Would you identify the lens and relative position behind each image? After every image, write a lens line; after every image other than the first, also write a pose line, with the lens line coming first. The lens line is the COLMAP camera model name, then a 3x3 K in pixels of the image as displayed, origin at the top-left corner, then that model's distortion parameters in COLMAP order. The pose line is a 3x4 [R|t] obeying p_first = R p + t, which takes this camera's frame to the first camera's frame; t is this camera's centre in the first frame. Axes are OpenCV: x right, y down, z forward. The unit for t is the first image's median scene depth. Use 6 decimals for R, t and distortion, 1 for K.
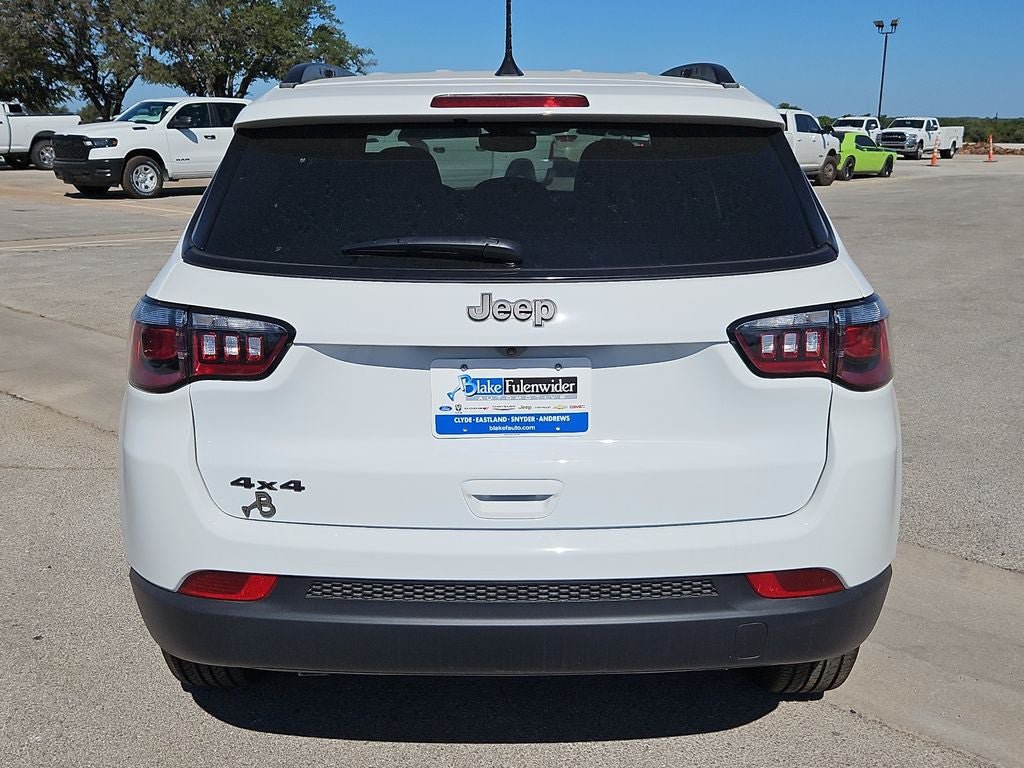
lens RADIAL K [[1038.0, 0, 518.2], [0, 1038.0, 385.0], [0, 0, 1]] dist [0.052802, -0.019035]
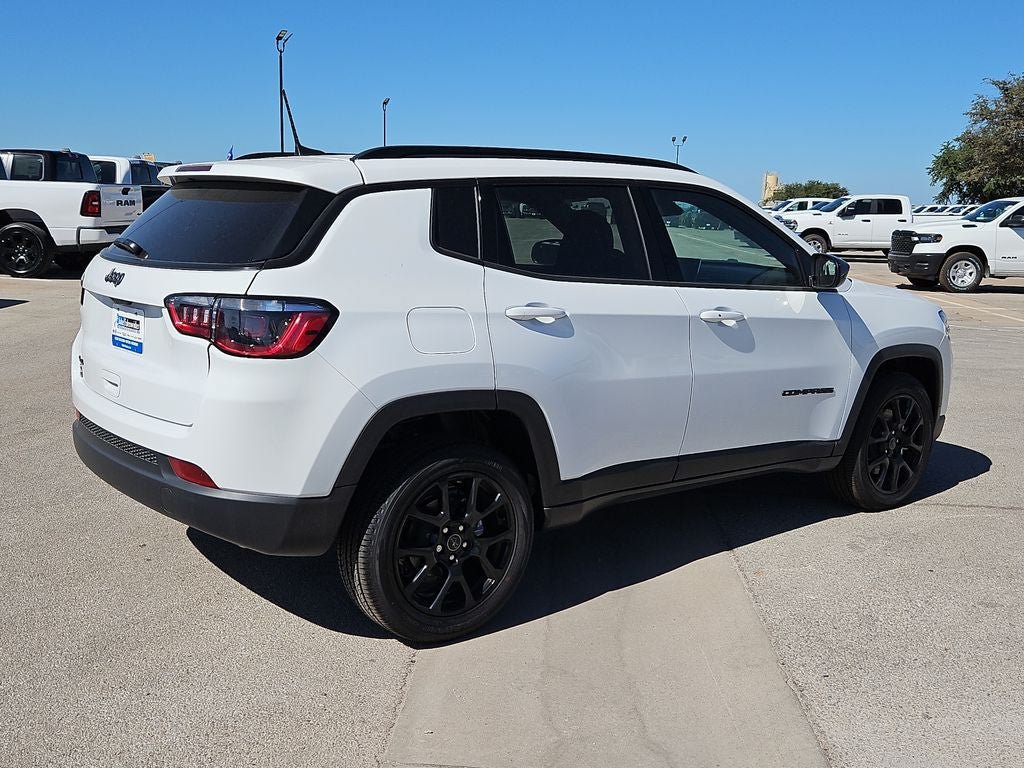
lens RADIAL K [[1038.0, 0, 518.2], [0, 1038.0, 385.0], [0, 0, 1]] dist [0.052802, -0.019035]
pose [[0.617858, 0.147015, -0.772424, 0.182395], [-0.219487, 0.975563, 0.010111, -0.005975], [0.755034, 0.163290, 0.635027, 0.038252]]
